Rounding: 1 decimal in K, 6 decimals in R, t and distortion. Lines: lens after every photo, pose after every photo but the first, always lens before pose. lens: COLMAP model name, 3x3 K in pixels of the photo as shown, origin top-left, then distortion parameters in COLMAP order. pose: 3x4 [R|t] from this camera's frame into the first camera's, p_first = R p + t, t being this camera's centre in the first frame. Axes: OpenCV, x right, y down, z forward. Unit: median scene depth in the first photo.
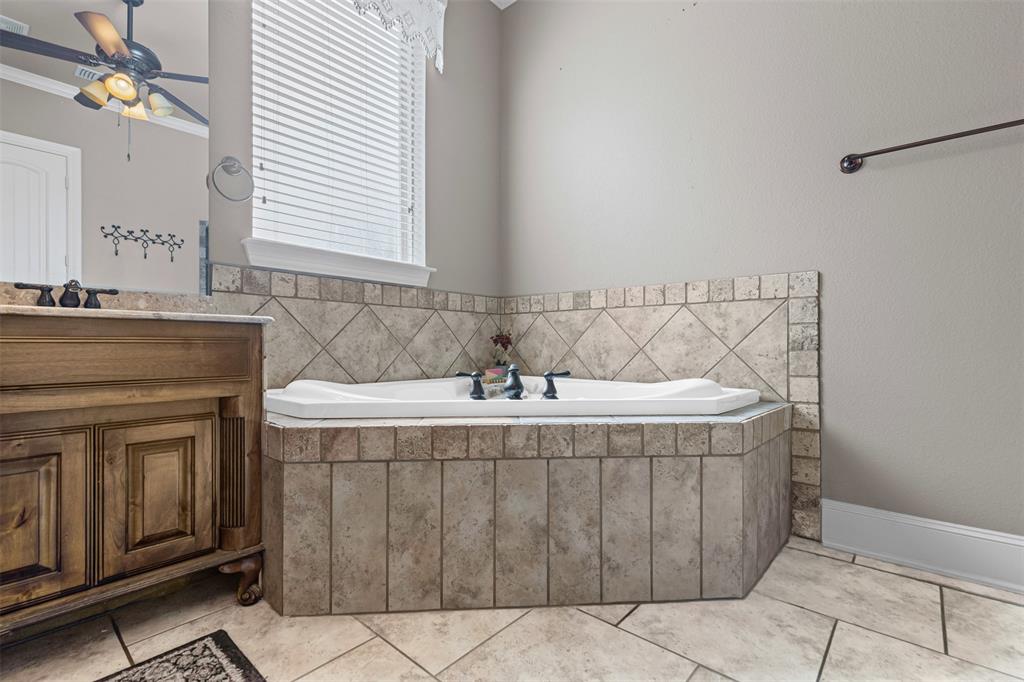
lens RADIAL K [[466.0, 0, 512.2], [0, 466.0, 343.9], [0, 0, 1]] dist [0.011094, -0.000114]
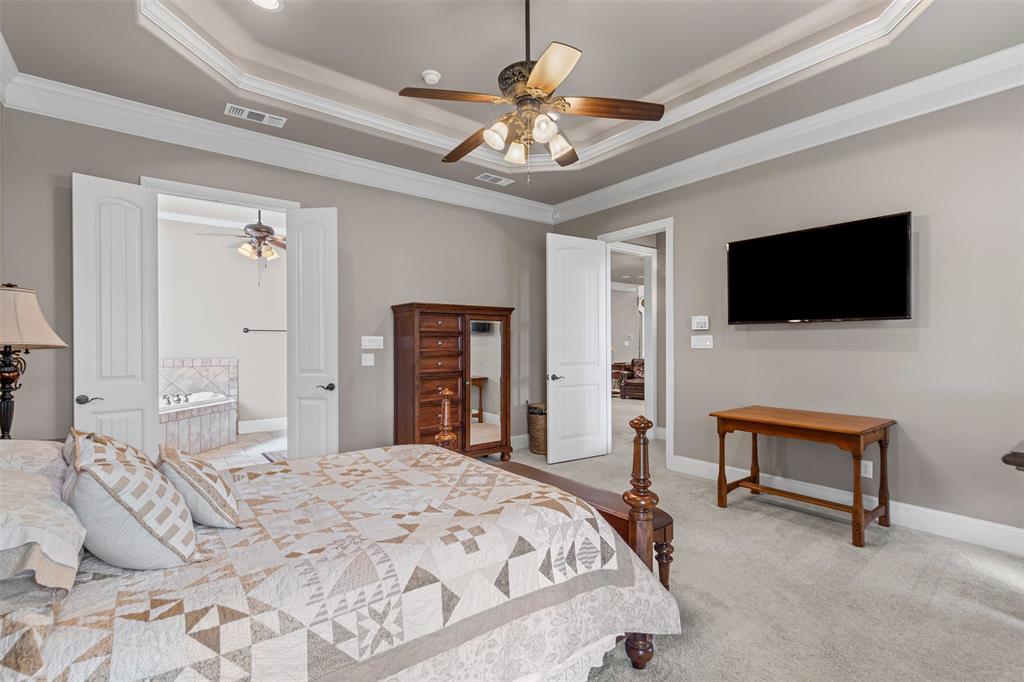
lens RADIAL K [[466.0, 0, 512.2], [0, 466.0, 343.9], [0, 0, 1]] dist [0.011094, -0.000114]
pose [[0.183540, -0.003150, 0.983007, -2.882906], [-0.000645, 0.999994, 0.003325, -0.324985], [-0.983012, -0.001245, 0.183537, -2.005331]]
